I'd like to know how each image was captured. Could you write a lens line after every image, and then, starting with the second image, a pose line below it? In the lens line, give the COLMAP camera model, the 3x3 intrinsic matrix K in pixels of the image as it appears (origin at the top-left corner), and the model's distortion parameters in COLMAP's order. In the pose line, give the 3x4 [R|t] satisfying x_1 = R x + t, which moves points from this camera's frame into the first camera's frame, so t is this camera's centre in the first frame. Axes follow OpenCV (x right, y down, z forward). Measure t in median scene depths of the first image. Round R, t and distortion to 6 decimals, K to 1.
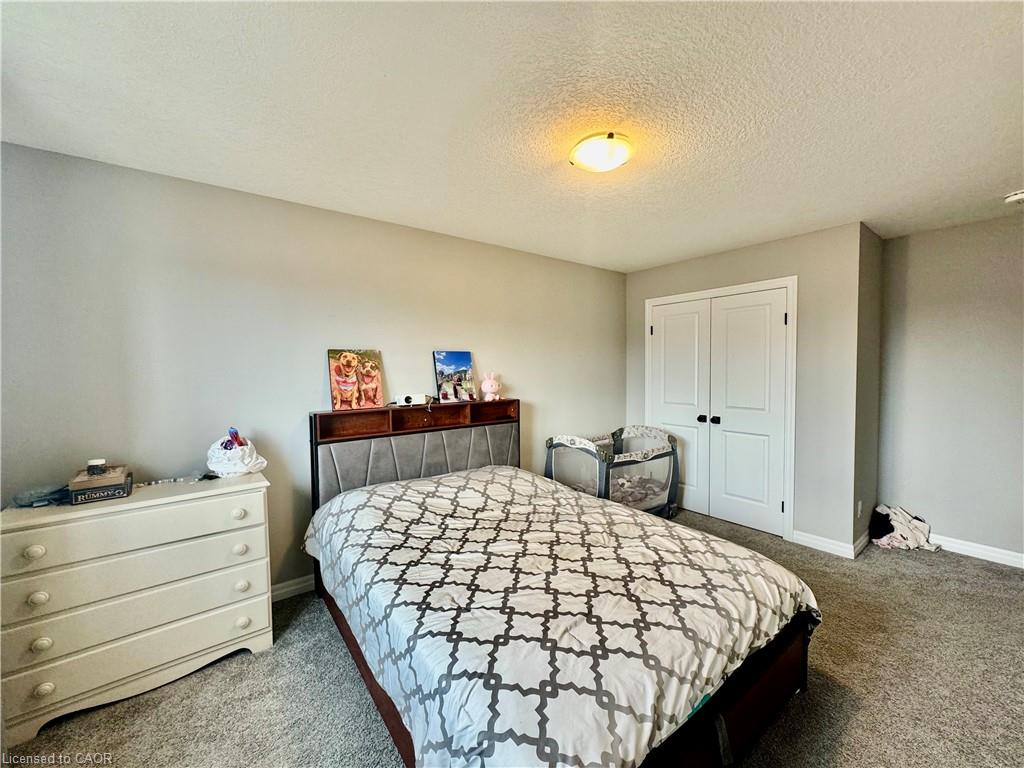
lens RADIAL K [[404.4, 0, 507.9], [0, 404.4, 384.4], [0, 0, 1]] dist [0.000232, -0.000323]
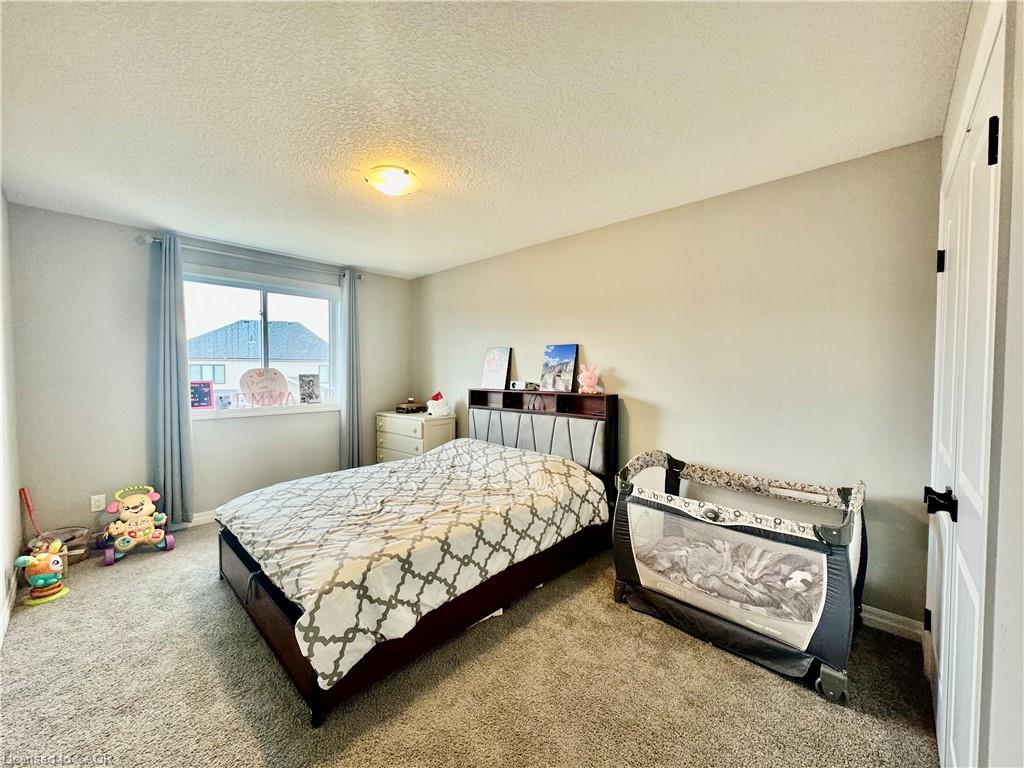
lens RADIAL K [[404.4, 0, 515.5], [0, 404.4, 380.5], [0, 0, 1]] dist [0.000232, -0.000323]
pose [[0.180460, 0.035356, -0.982947, 0.921902], [-0.043318, 0.998670, 0.027969, -0.011494], [0.982628, 0.037532, 0.181752, 0.696018]]
